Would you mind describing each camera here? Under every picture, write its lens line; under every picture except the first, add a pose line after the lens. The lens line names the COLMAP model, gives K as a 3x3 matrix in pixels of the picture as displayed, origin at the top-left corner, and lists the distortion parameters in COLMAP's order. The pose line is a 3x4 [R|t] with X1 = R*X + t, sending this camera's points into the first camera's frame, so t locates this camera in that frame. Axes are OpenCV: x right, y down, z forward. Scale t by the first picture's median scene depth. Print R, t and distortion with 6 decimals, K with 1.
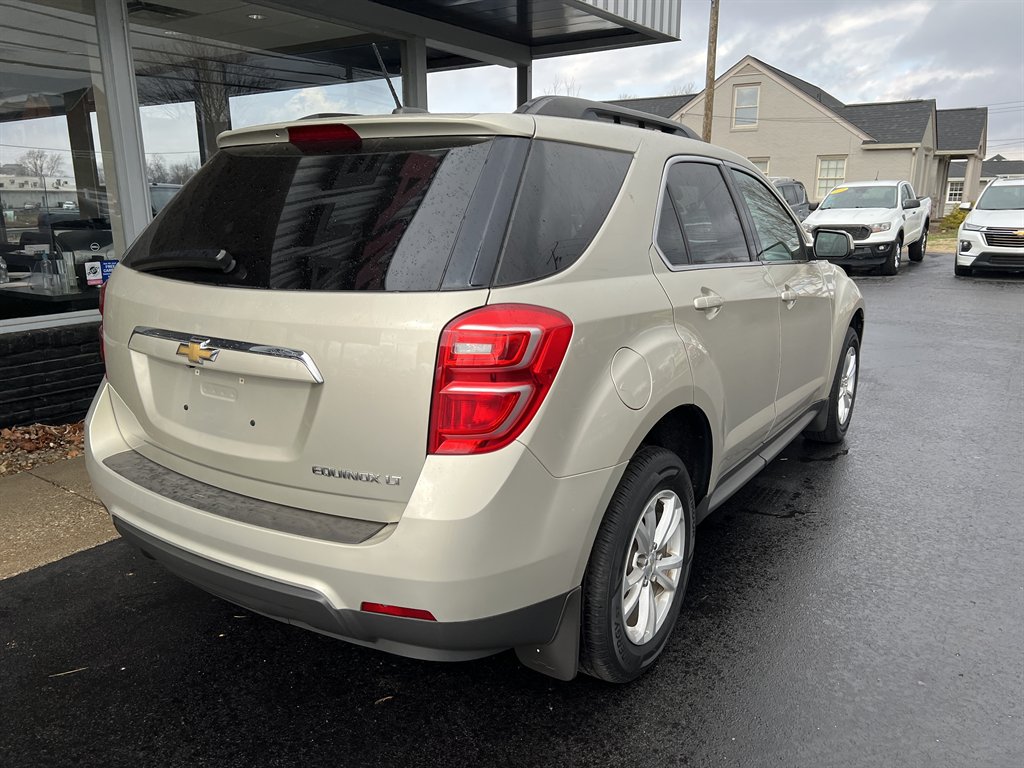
lens RADIAL K [[820.8, 0, 514.4], [0, 820.8, 432.6], [0, 0, 1]] dist [0.010253, 0.006205]
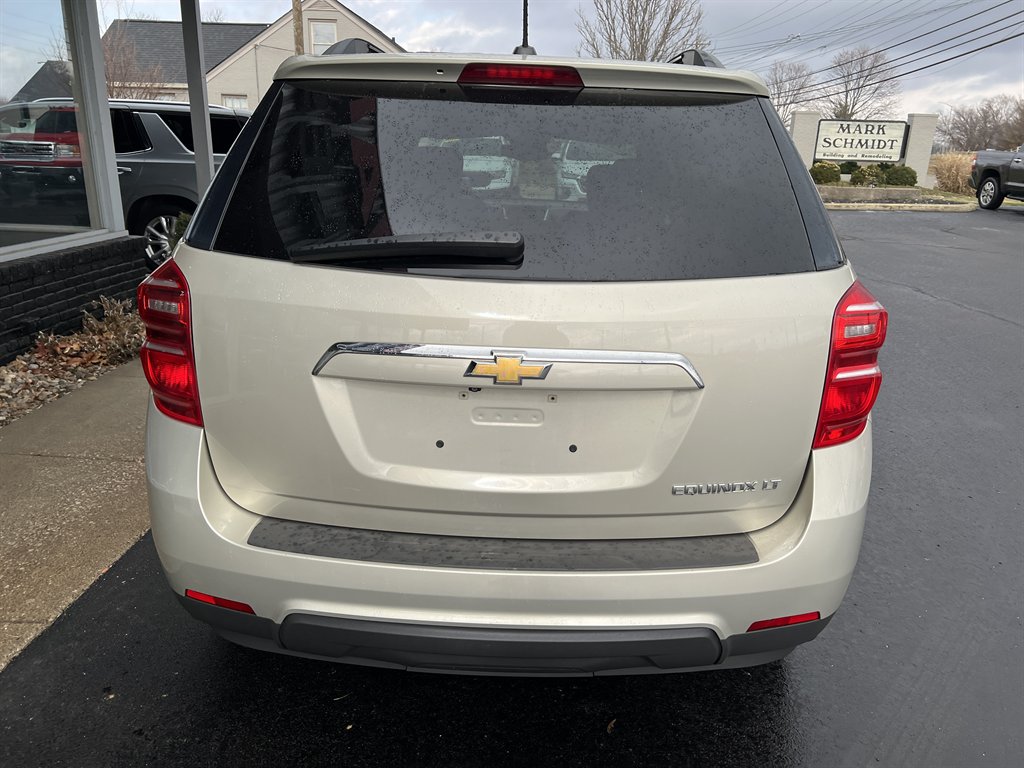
lens RADIAL K [[810.8, 0, 512.2], [0, 810.8, 442.2], [0, 0, 1]] dist [0.002412, -0.000473]
pose [[0.825490, -0.169861, 0.538250, -0.781090], [0.124592, 0.984955, 0.119751, -0.118872], [-0.550493, -0.031791, 0.834234, 0.374490]]
